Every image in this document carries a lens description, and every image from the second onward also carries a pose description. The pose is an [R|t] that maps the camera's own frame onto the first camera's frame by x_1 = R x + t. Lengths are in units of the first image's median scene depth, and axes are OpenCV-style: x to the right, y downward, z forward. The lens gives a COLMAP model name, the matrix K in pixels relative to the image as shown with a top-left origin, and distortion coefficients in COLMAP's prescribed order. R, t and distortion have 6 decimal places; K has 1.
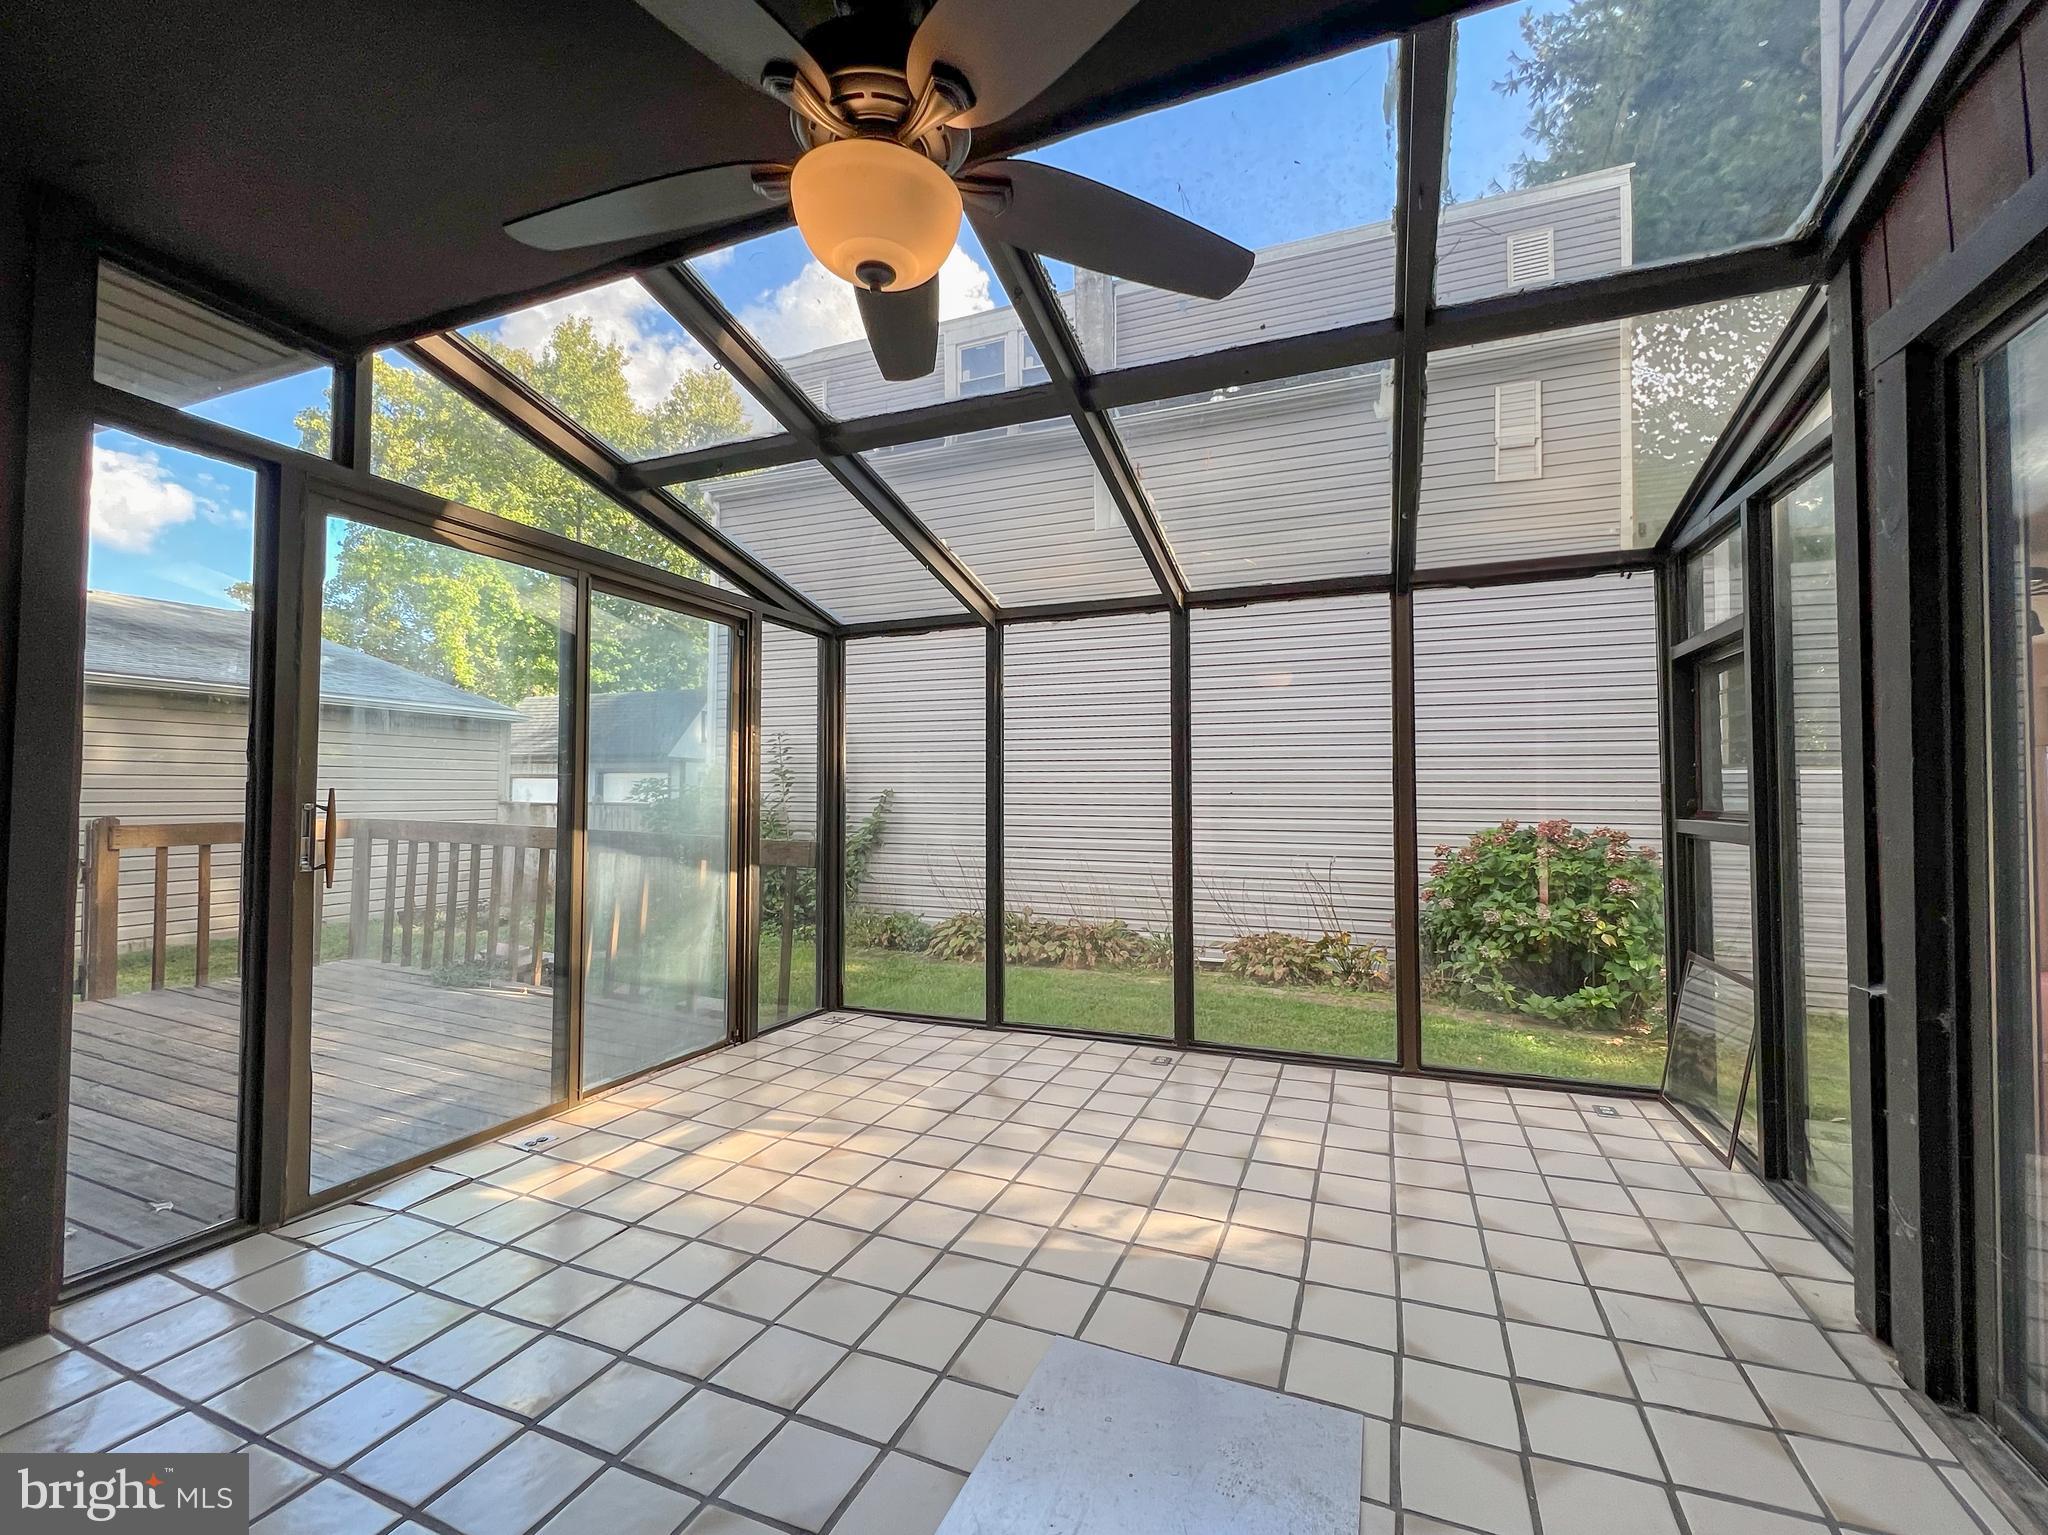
lens RADIAL K [[868.9, 0, 1024.0], [0, 868.9, 767.5], [0, 0, 1]] dist [-0.002080, -0.000208]
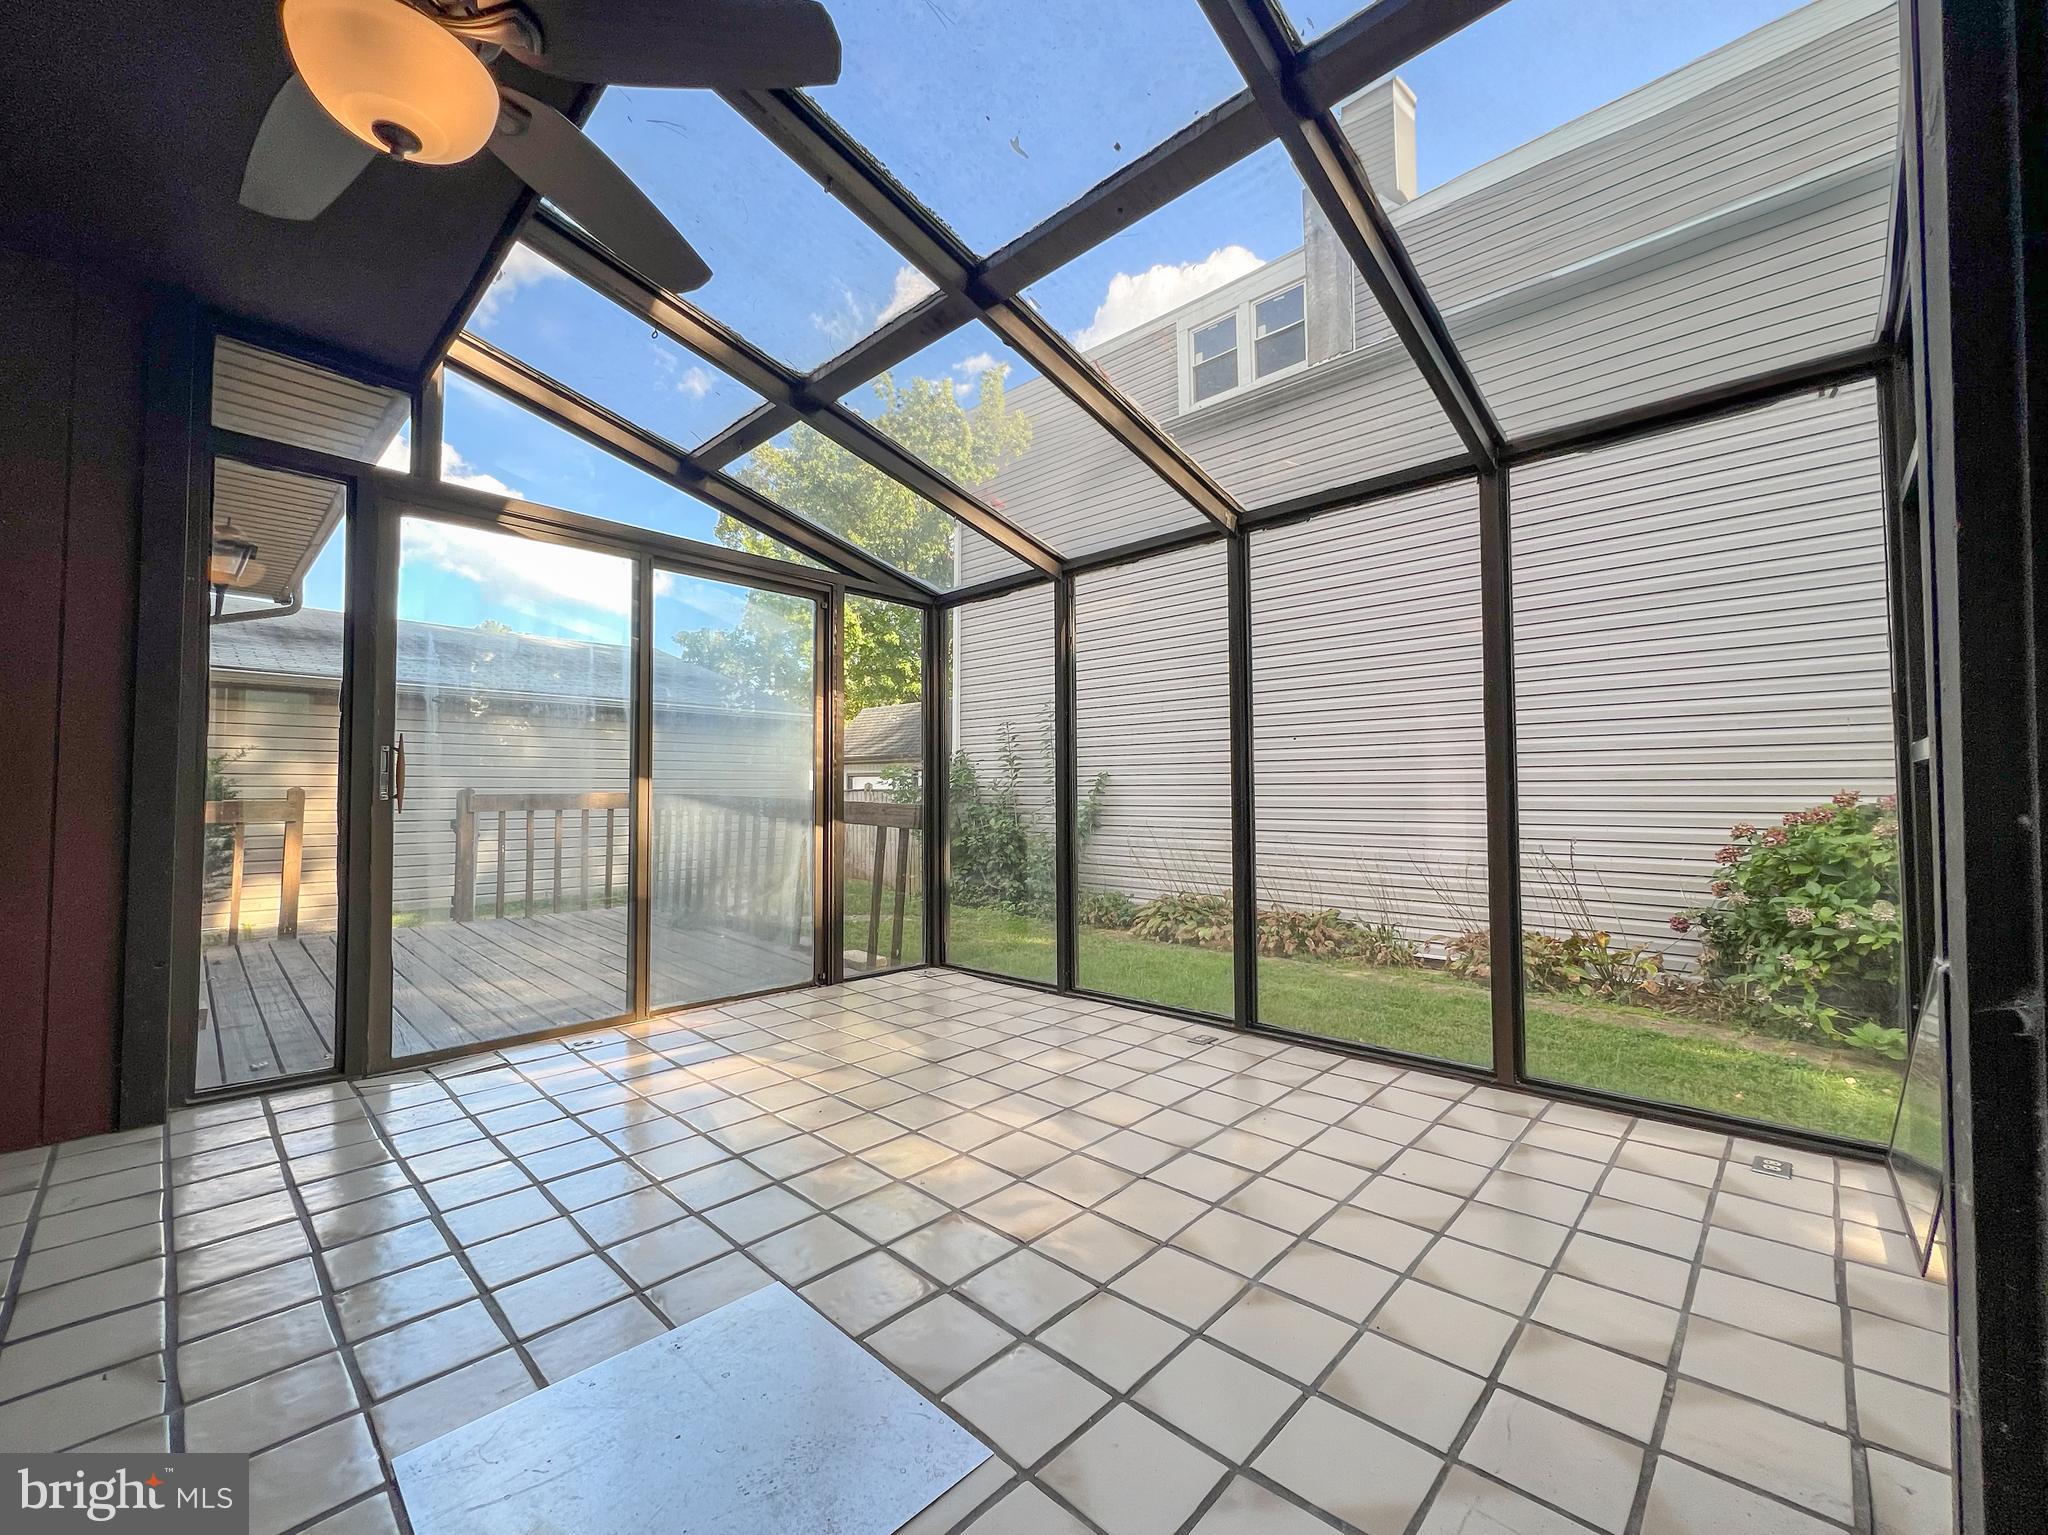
lens RADIAL K [[835.0, 0, 1024.0], [0, 835.0, 767.5], [0, 0, 1]] dist [-0.002643, -0.000073]
pose [[0.929920, -0.017527, -0.367343, 0.294794], [0.016582, 0.999846, -0.005729, 0.058940], [0.367387, -0.000764, 0.930068, 0.134174]]
